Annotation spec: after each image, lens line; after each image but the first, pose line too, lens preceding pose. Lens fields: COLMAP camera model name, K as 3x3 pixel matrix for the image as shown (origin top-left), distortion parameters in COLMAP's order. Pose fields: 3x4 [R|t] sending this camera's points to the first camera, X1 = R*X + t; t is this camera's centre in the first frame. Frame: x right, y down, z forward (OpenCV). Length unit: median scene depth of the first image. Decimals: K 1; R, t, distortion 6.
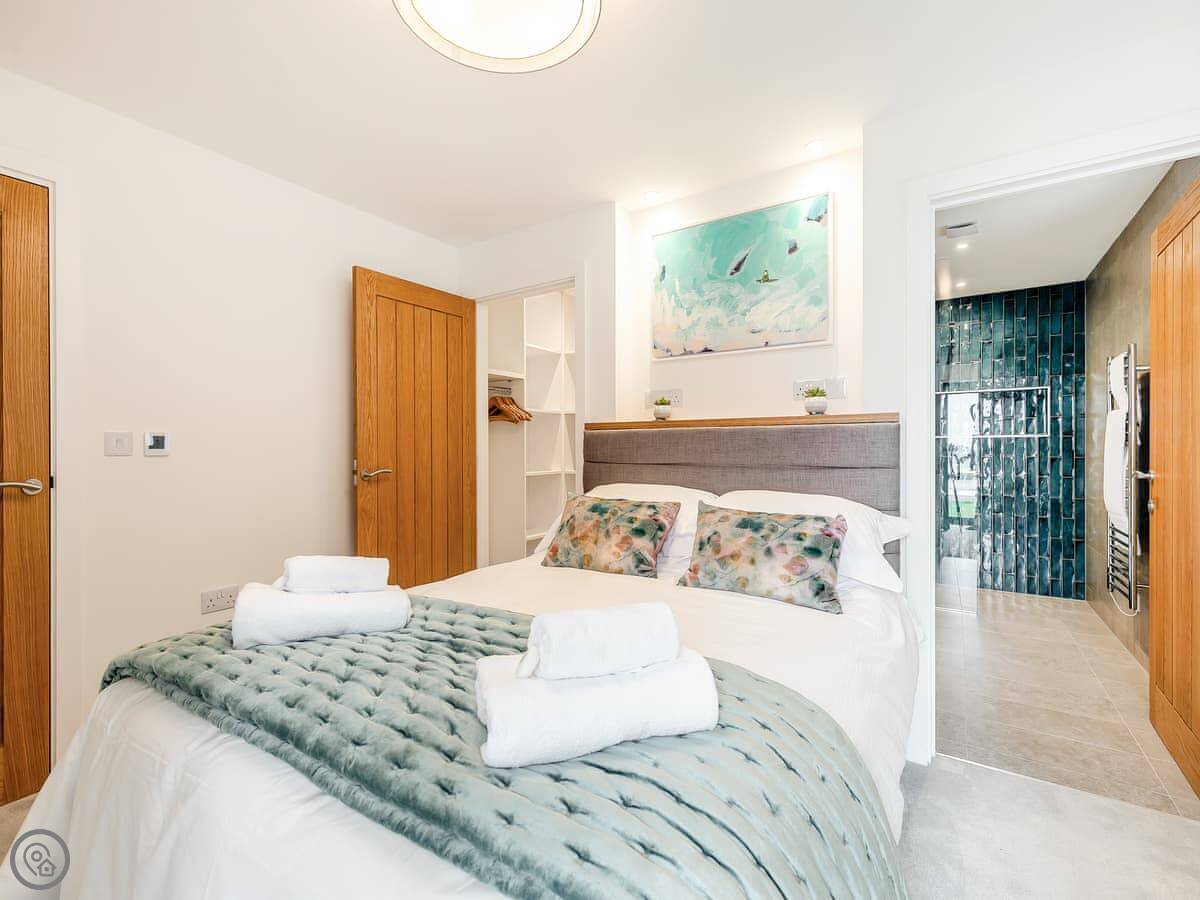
lens RADIAL K [[534.4, 0, 597.8], [0, 534.4, 448.1], [0, 0, 1]] dist [0.004378, 0.000307]
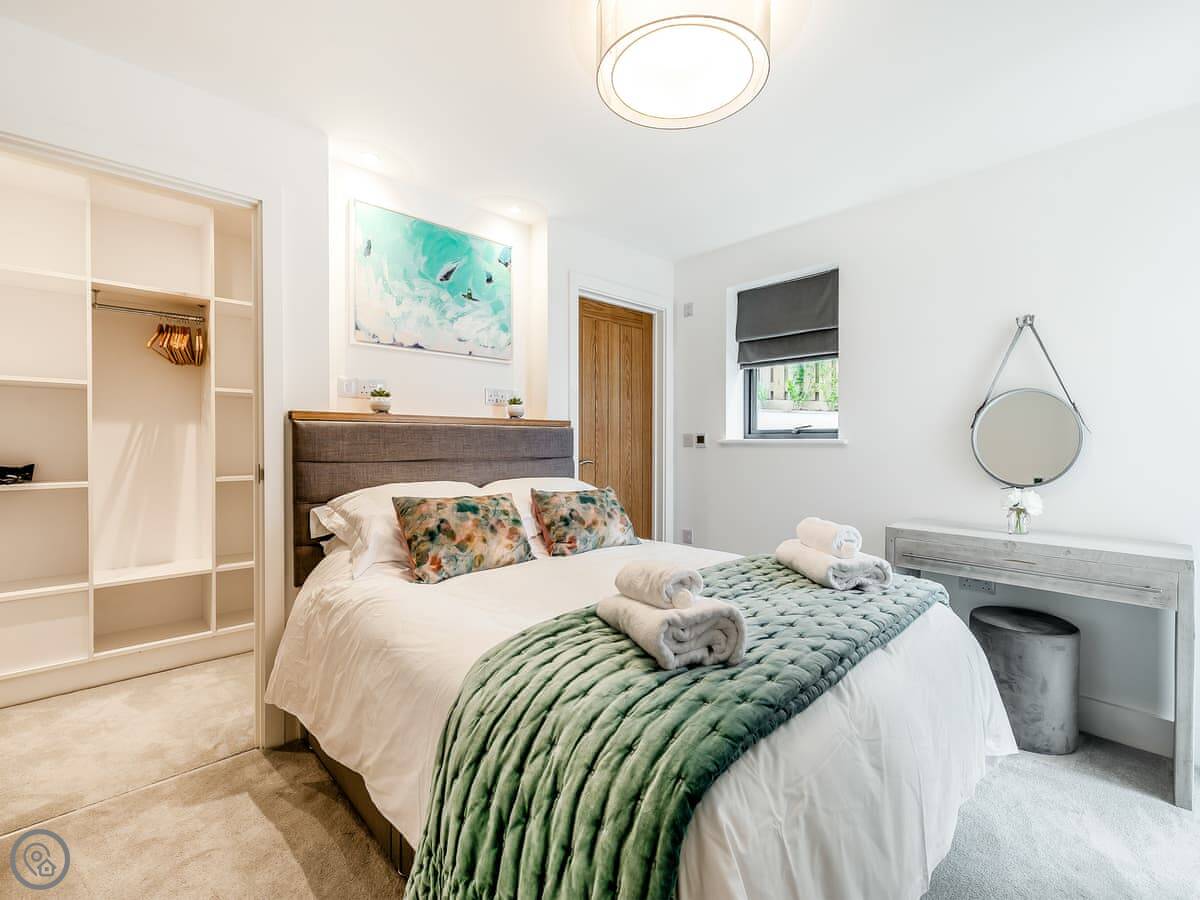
lens RADIAL K [[535.0, 0, 591.1], [0, 535.0, 448.1], [0, 0, 1]] dist [0.001440, 0.000287]
pose [[0.227492, -0.005853, 0.973762, -0.761930], [0.000687, 0.999983, 0.005850, 0.002193], [-0.973780, -0.000662, 0.227492, 0.496541]]
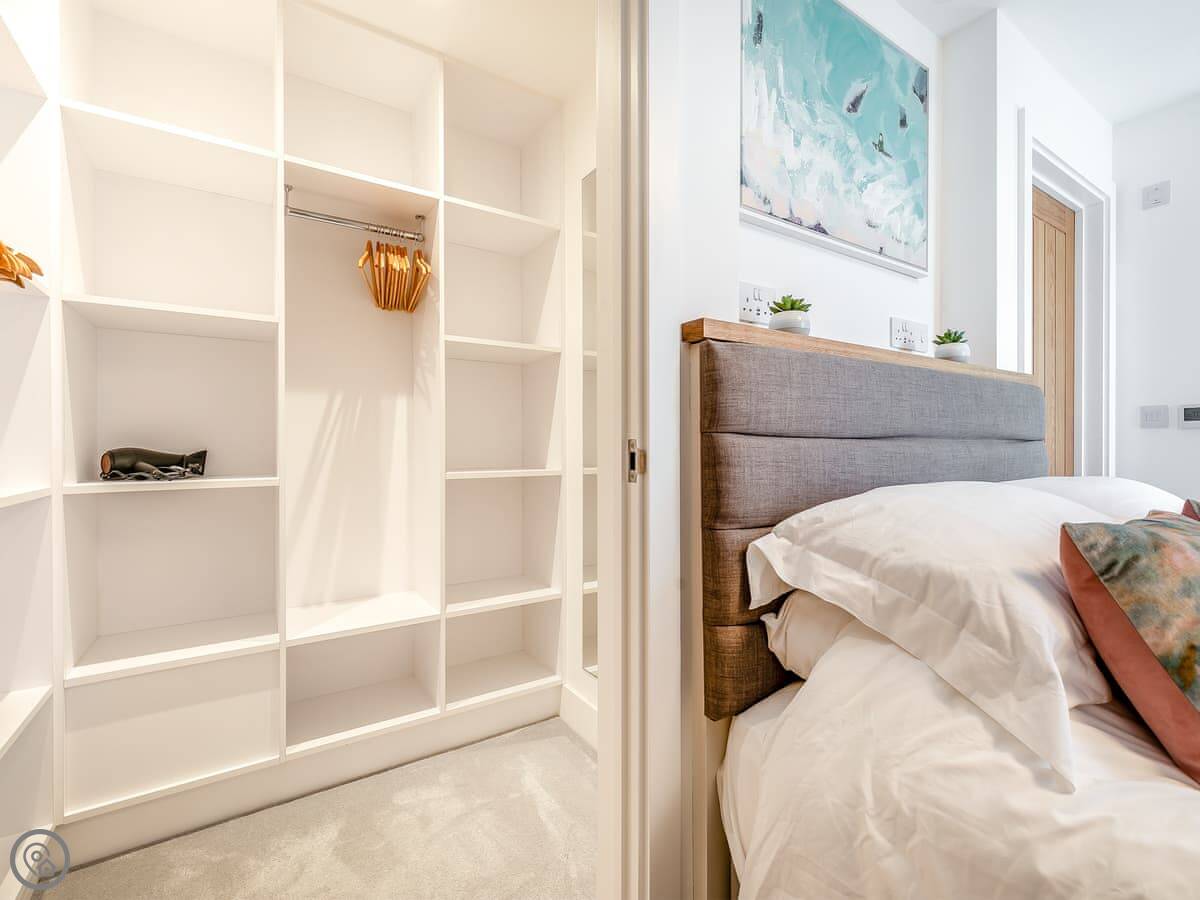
lens RADIAL K [[534.4, 0, 597.8], [0, 534.4, 448.1], [0, 0, 1]] dist [0.004378, 0.000307]
pose [[0.395042, -0.002405, 0.918660, -0.410347], [0.003162, 0.999994, 0.001258, 0.038887], [-0.918658, 0.002408, 0.395047, 1.082184]]
